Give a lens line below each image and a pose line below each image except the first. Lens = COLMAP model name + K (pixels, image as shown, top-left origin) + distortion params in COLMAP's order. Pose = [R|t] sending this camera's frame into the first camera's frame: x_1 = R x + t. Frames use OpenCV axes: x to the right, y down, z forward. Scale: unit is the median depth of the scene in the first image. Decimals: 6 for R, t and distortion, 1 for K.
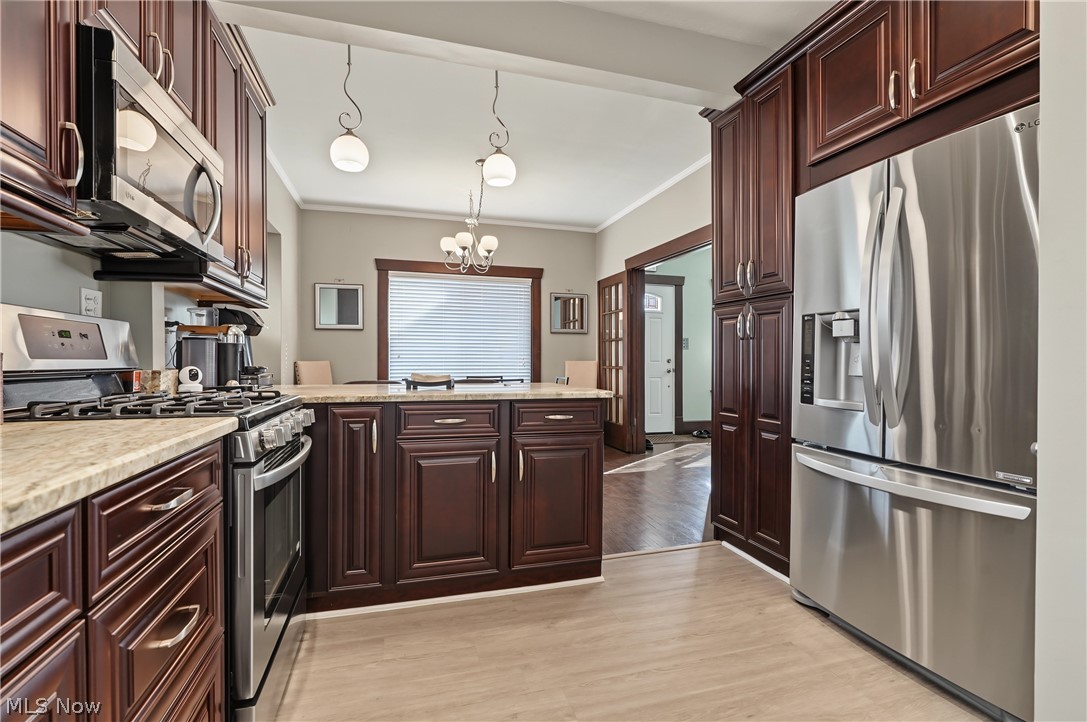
lens RADIAL K [[502.4, 0, 547.6], [0, 502.4, 363.2], [0, 0, 1]] dist [-0.008608, 0.002044]
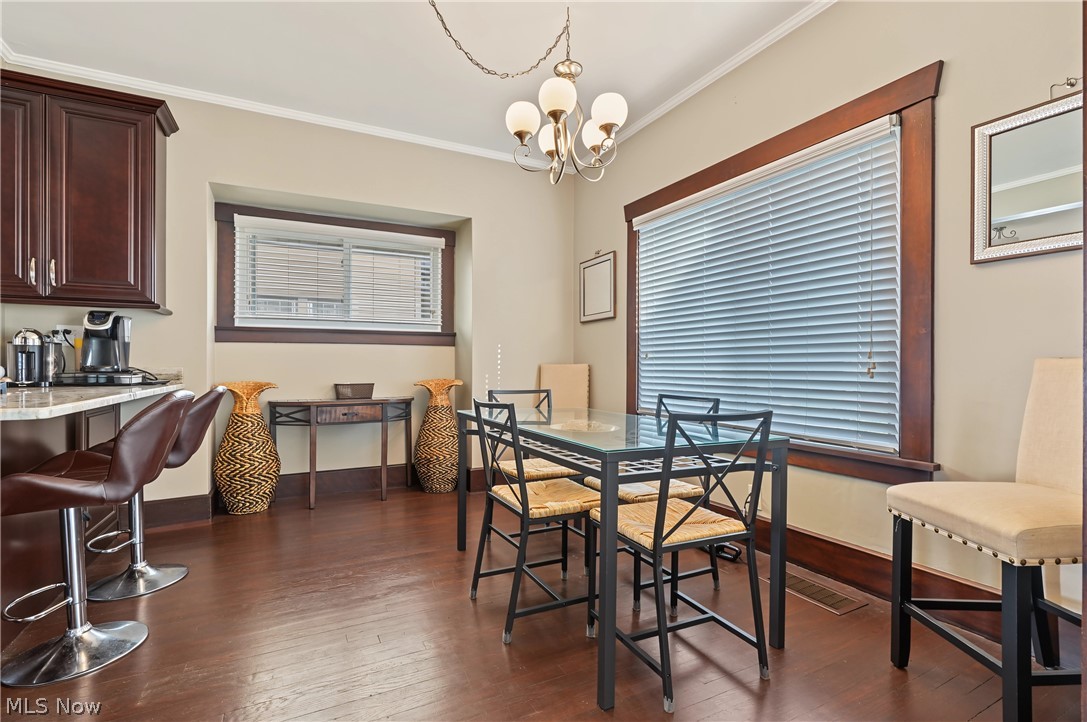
lens RADIAL K [[502.4, 0, 538.2], [0, 502.4, 366.6], [0, 0, 1]] dist [-0.008608, 0.002044]
pose [[0.167375, -0.003943, -0.985885, 0.715877], [-0.009877, 0.999935, -0.005676, 0.011229], [0.985844, 0.010688, 0.167325, 2.004730]]
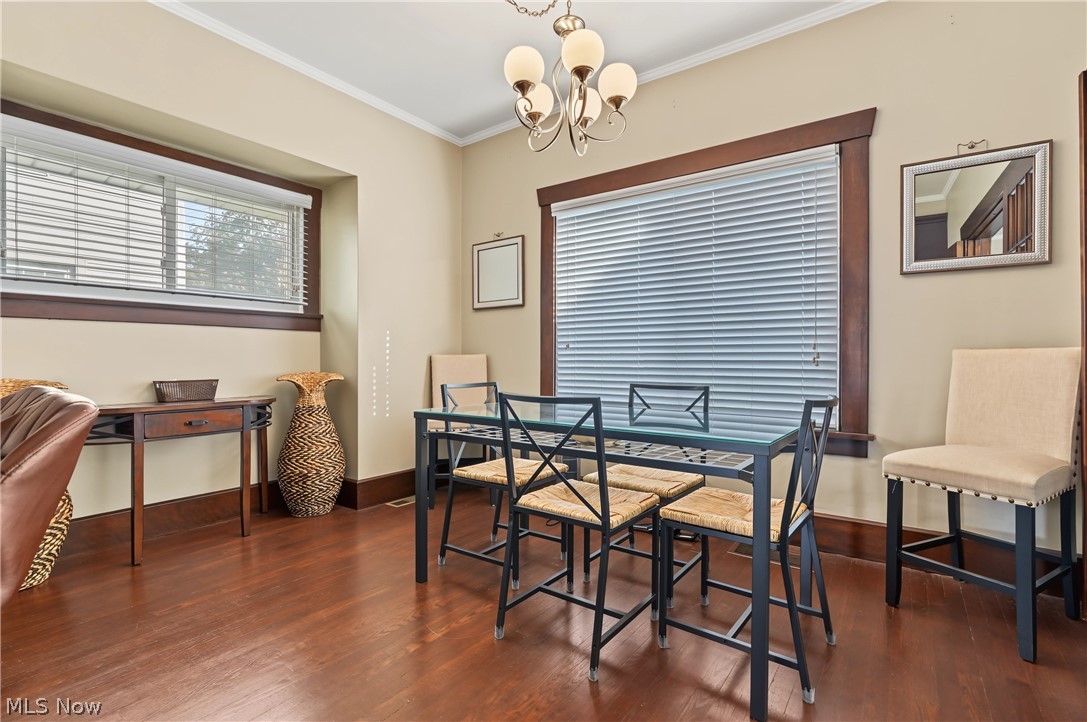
lens RADIAL K [[502.4, 0, 540.4], [0, 502.4, 362.7], [0, 0, 1]] dist [-0.008608, 0.002044]
pose [[0.597008, 0.000970, -0.802235, 0.409834], [-0.006173, 0.999975, -0.003384, 0.022105], [0.802212, 0.006972, 0.596999, 1.619588]]
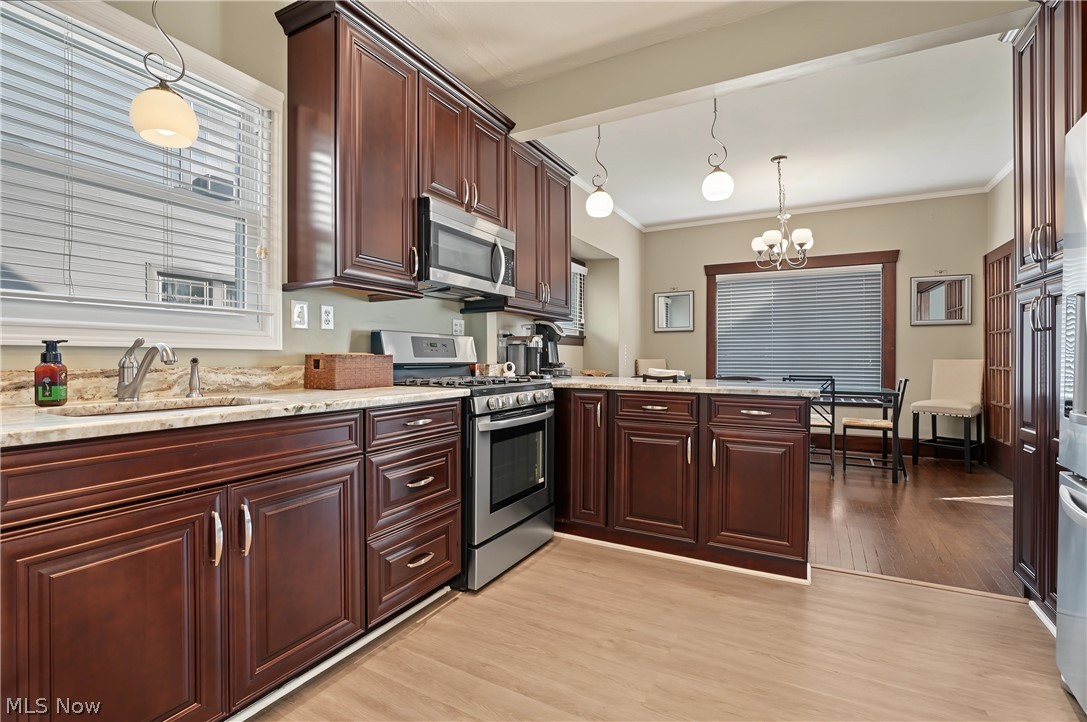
lens RADIAL K [[502.4, 0, 537.7], [0, 502.4, 361.2], [0, 0, 1]] dist [-0.008608, 0.002044]
pose [[0.698679, 0.005426, -0.715415, 0.480595], [-0.005502, 0.999982, 0.002211, -0.000166], [0.715414, 0.002391, 0.698696, -0.061344]]
